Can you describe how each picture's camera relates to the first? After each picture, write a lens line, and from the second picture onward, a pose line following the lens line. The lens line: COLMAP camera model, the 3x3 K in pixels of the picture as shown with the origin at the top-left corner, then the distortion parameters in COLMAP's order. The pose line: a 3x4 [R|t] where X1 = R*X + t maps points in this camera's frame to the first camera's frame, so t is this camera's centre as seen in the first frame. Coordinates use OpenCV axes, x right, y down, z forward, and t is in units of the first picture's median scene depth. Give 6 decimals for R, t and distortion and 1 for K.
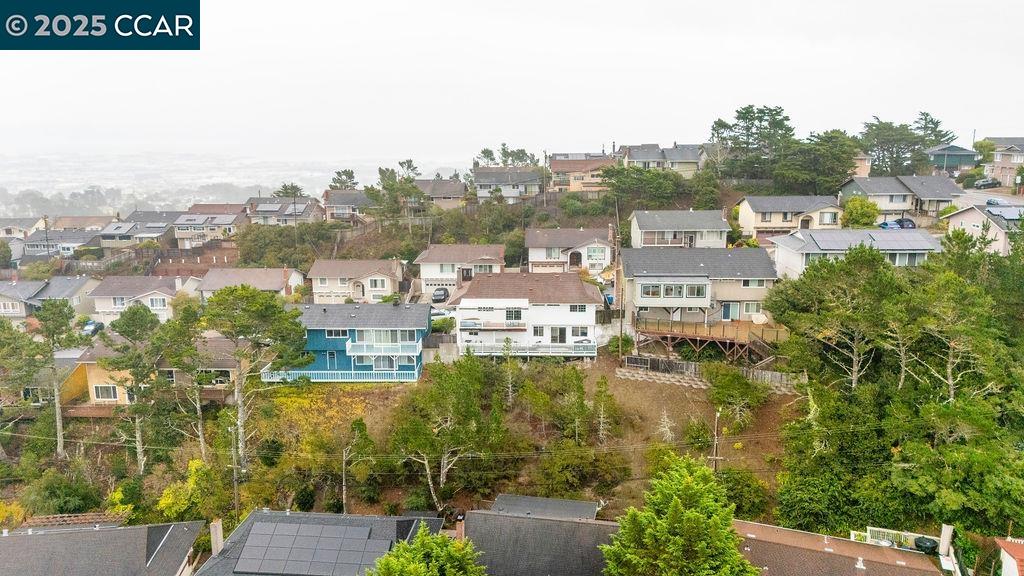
lens RADIAL K [[745.6, 0, 512.0], [0, 745.6, 288.0], [0, 0, 1]] dist [0.100051, -0.001792]
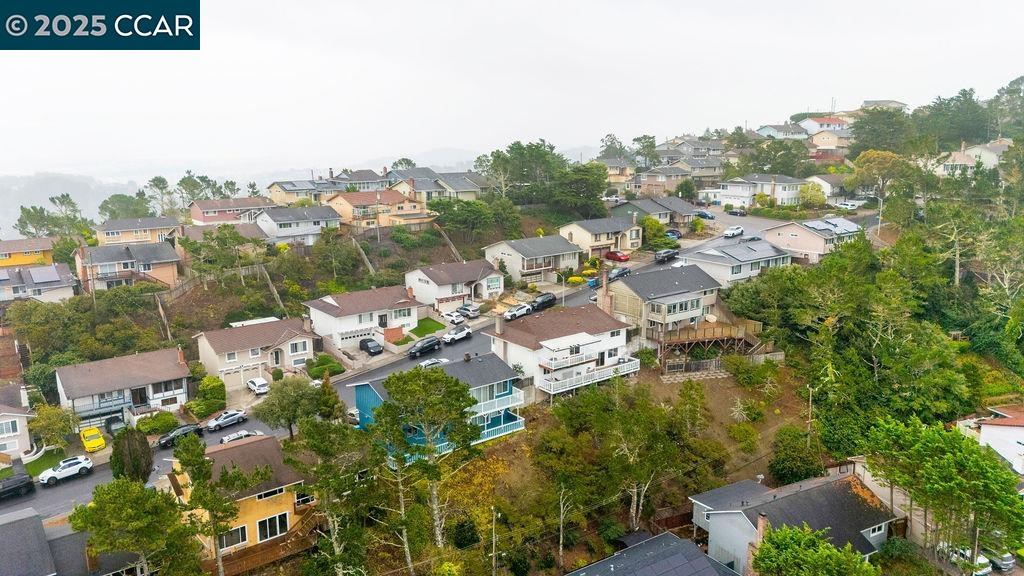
lens RADIAL K [[745.6, 0, 512.0], [0, 745.6, 288.0], [0, 0, 1]] dist [0.100051, -0.001792]
pose [[0.774848, -0.130608, 0.618508, -0.541151], [0.132752, 0.990225, 0.042795, -0.082518], [-0.618051, 0.048948, 0.784612, 0.128407]]
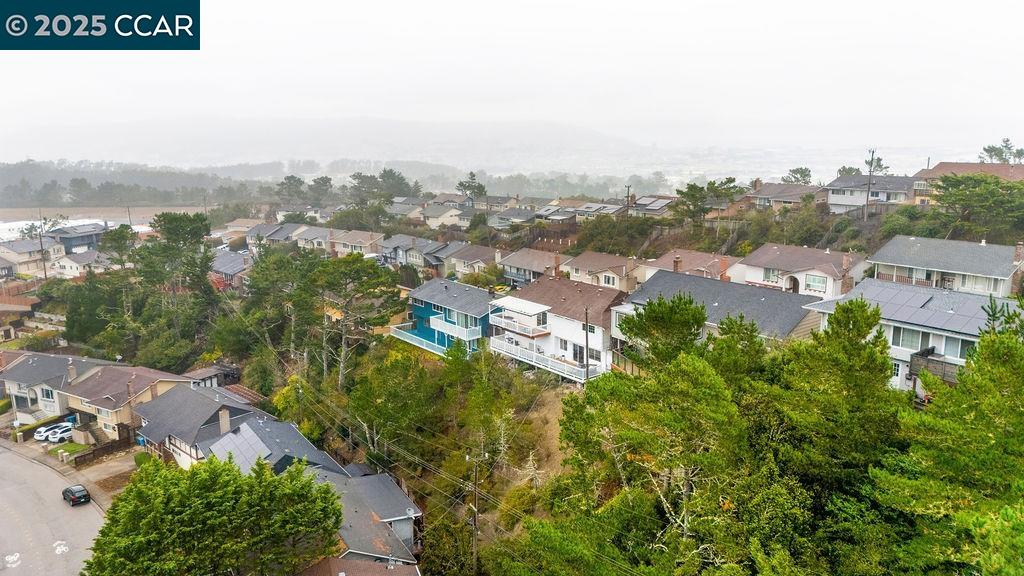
lens RADIAL K [[745.6, 0, 512.0], [0, 745.6, 288.0], [0, 0, 1]] dist [0.100051, -0.001792]
pose [[0.645499, 0.157928, -0.747254, 0.501193], [-0.151114, 0.985455, 0.077734, -0.055227], [0.748662, 0.062744, 0.659976, 0.237803]]
